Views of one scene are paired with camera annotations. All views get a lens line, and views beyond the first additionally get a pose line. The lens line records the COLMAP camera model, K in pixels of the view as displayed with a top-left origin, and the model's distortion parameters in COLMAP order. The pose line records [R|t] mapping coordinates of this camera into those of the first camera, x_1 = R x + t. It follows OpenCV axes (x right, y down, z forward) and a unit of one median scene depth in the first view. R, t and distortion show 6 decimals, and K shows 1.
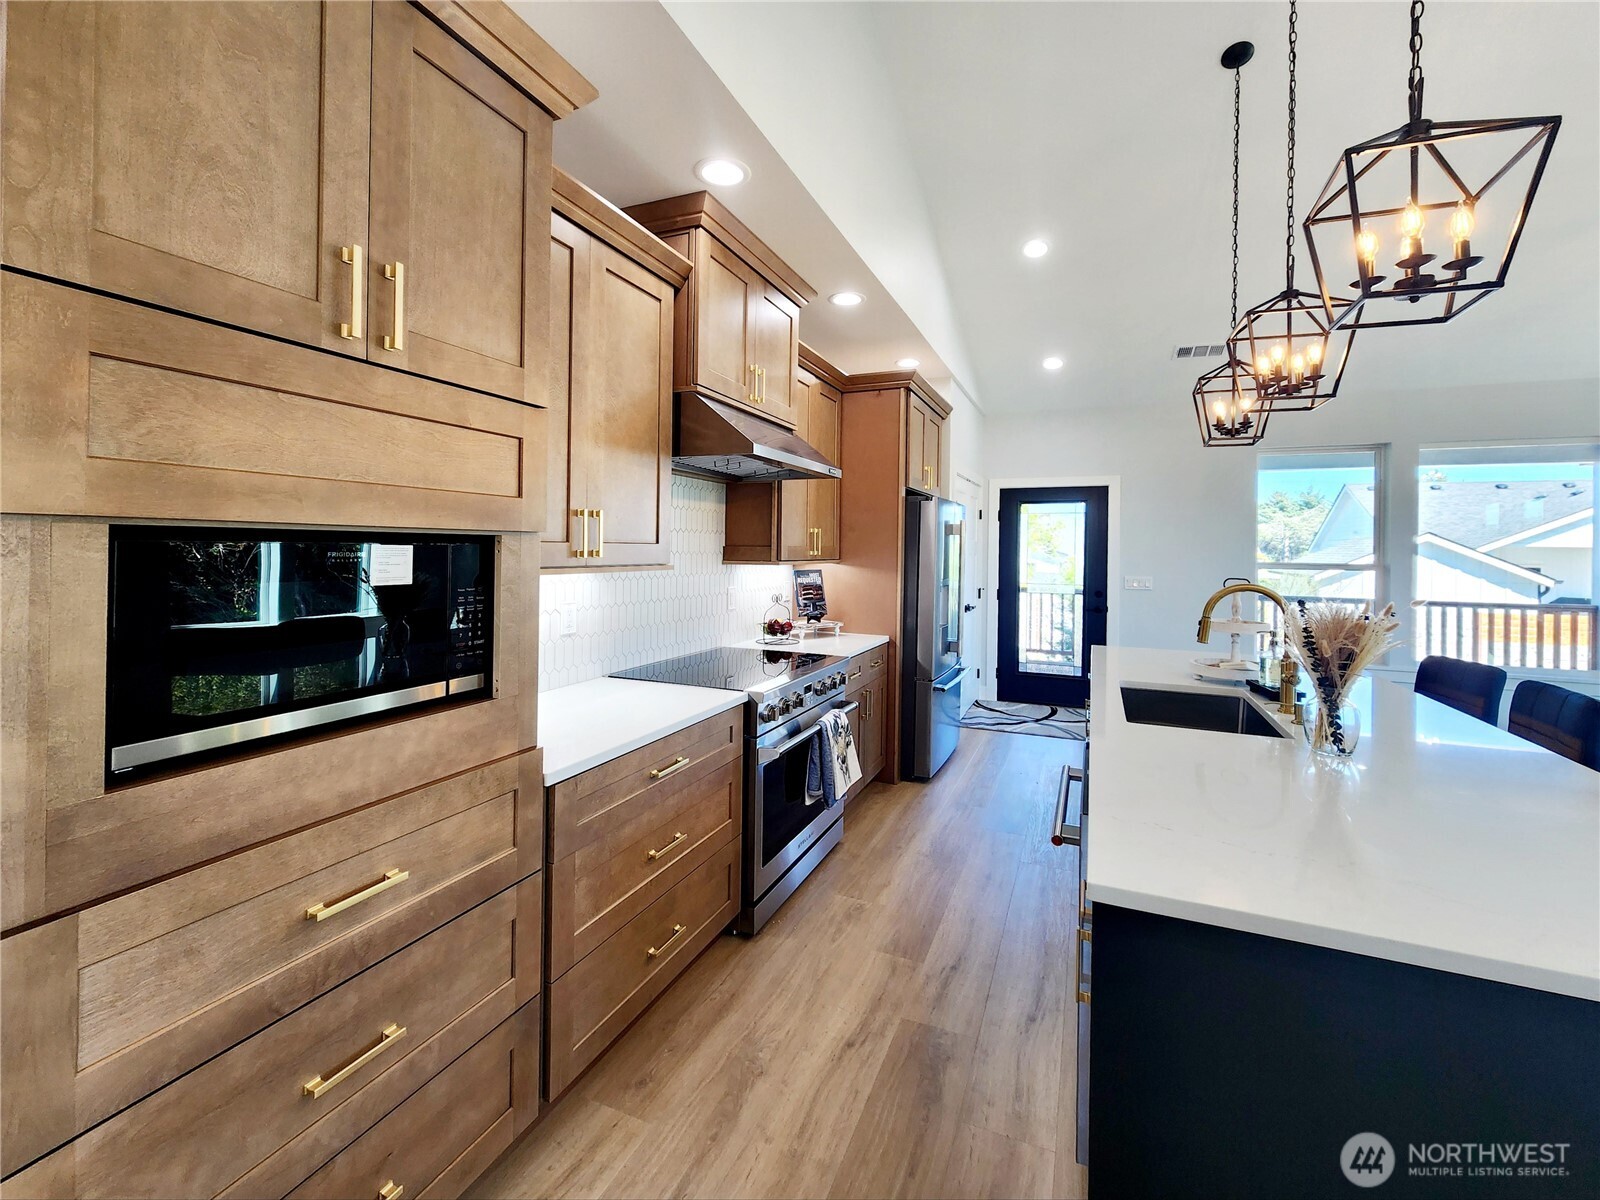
lens RADIAL K [[655.0, 0, 866.9], [0, 655.0, 544.1], [0, 0, 1]] dist [-0.004461, 0.001007]
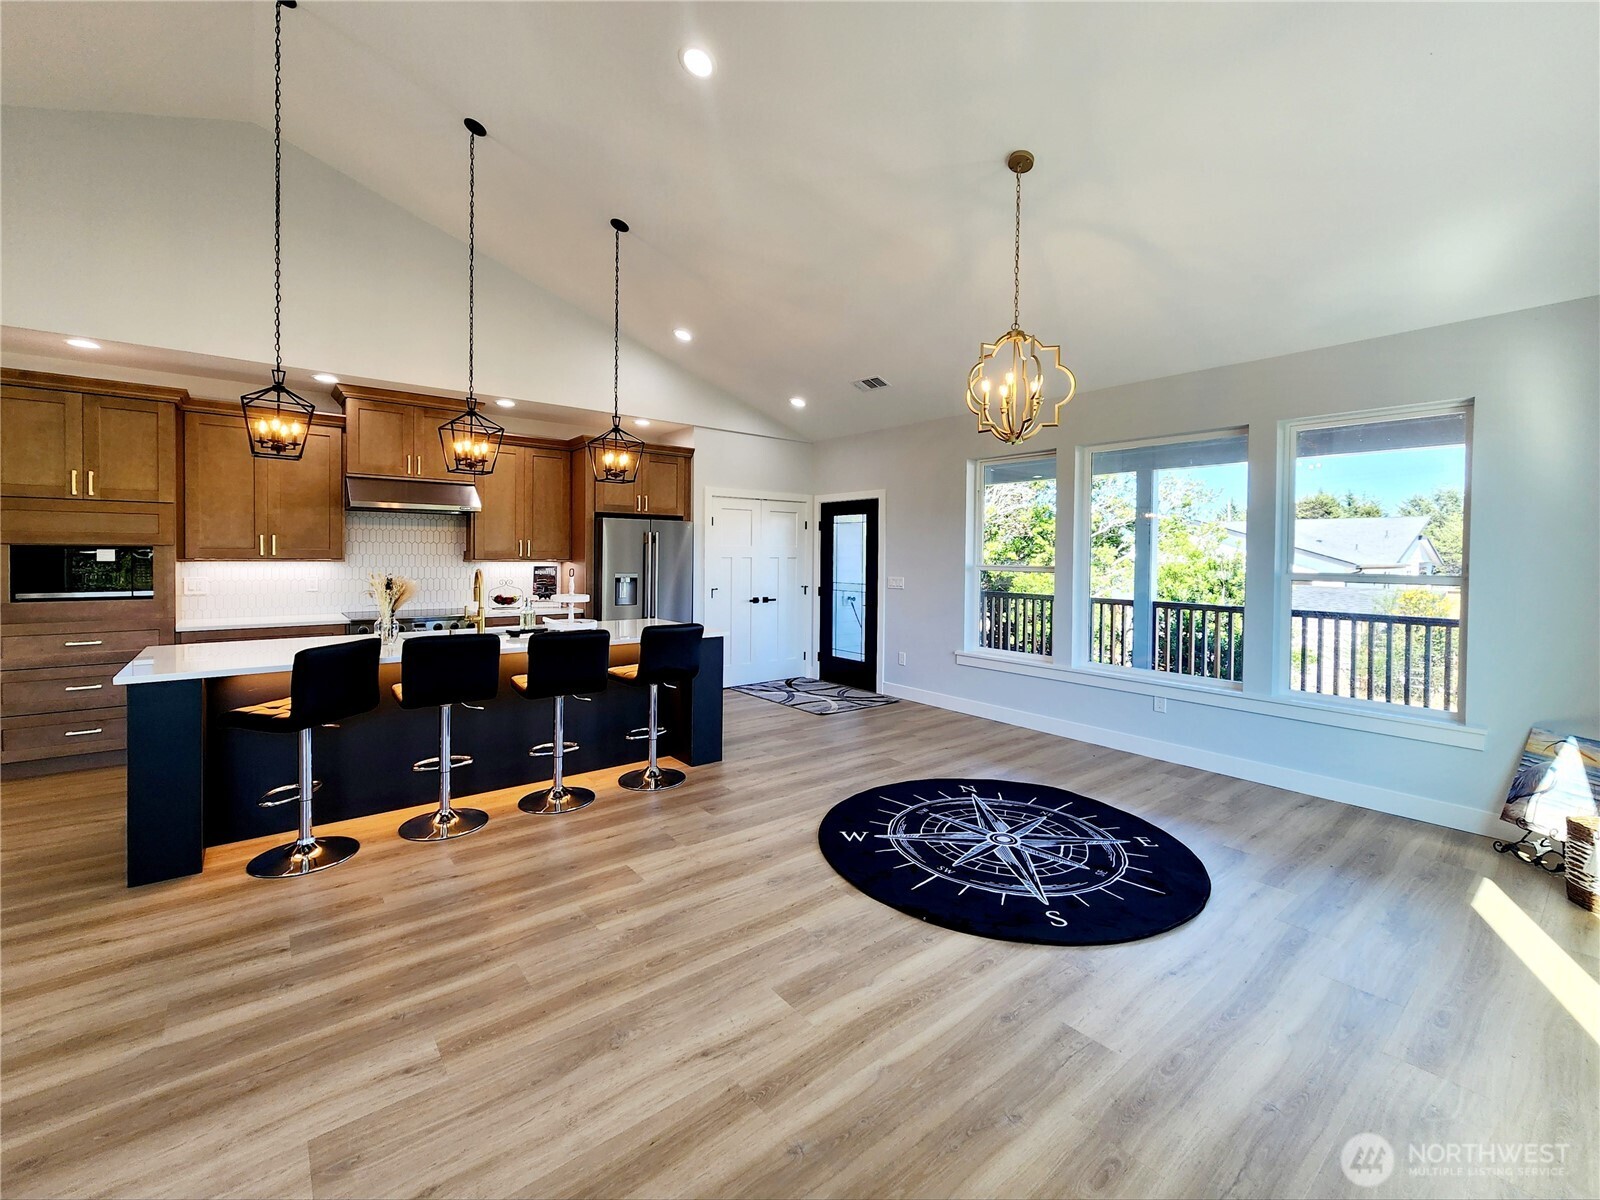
lens RADIAL K [[655.0, 0, 848.0], [0, 655.0, 559.2], [0, 0, 1]] dist [-0.004461, 0.001007]
pose [[0.881039, -0.003834, -0.473028, 2.258893], [0.007480, 0.999955, 0.005827, 0.032302], [0.472984, -0.008672, 0.881028, -0.096785]]
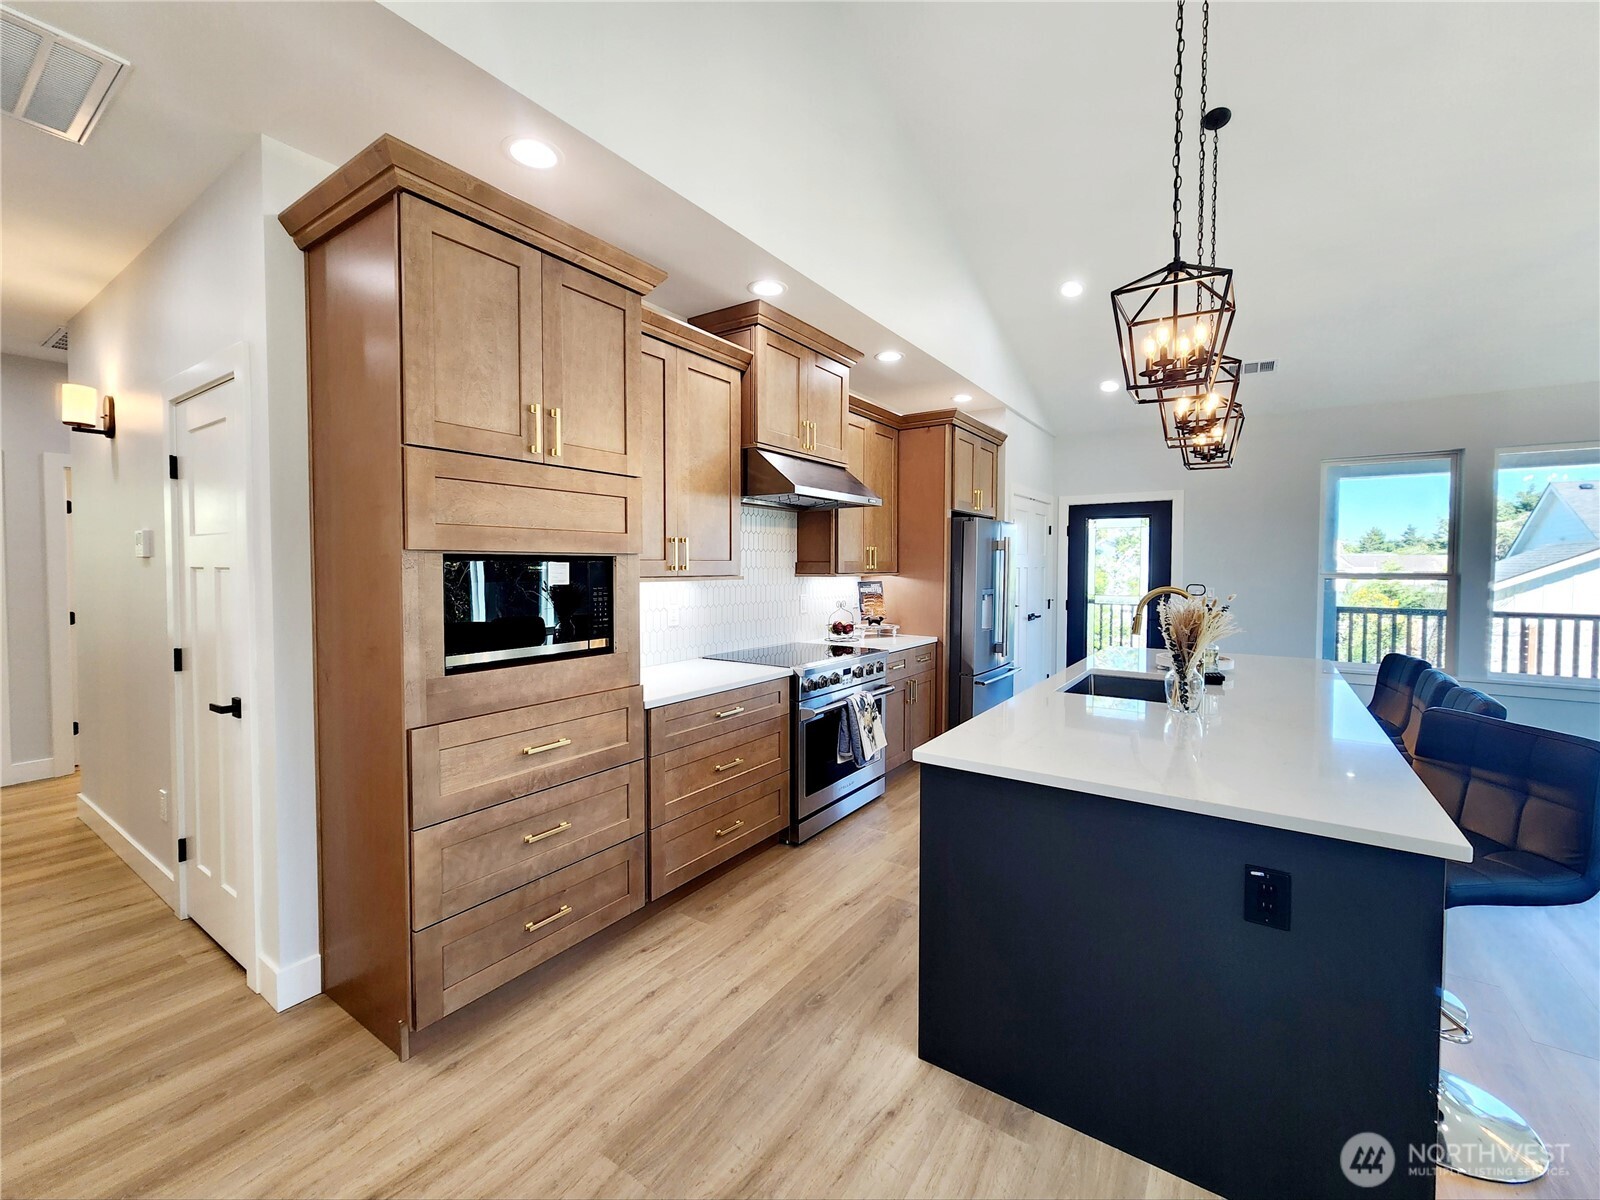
lens RADIAL K [[655.0, 0, 852.9], [0, 655.0, 579.0], [0, 0, 1]] dist [-0.004461, 0.001007]
pose [[0.977546, -0.005779, -0.210644, 0.230491], [0.011770, 0.999561, 0.027197, 0.003978], [0.210394, -0.029066, 0.977185, -0.306221]]
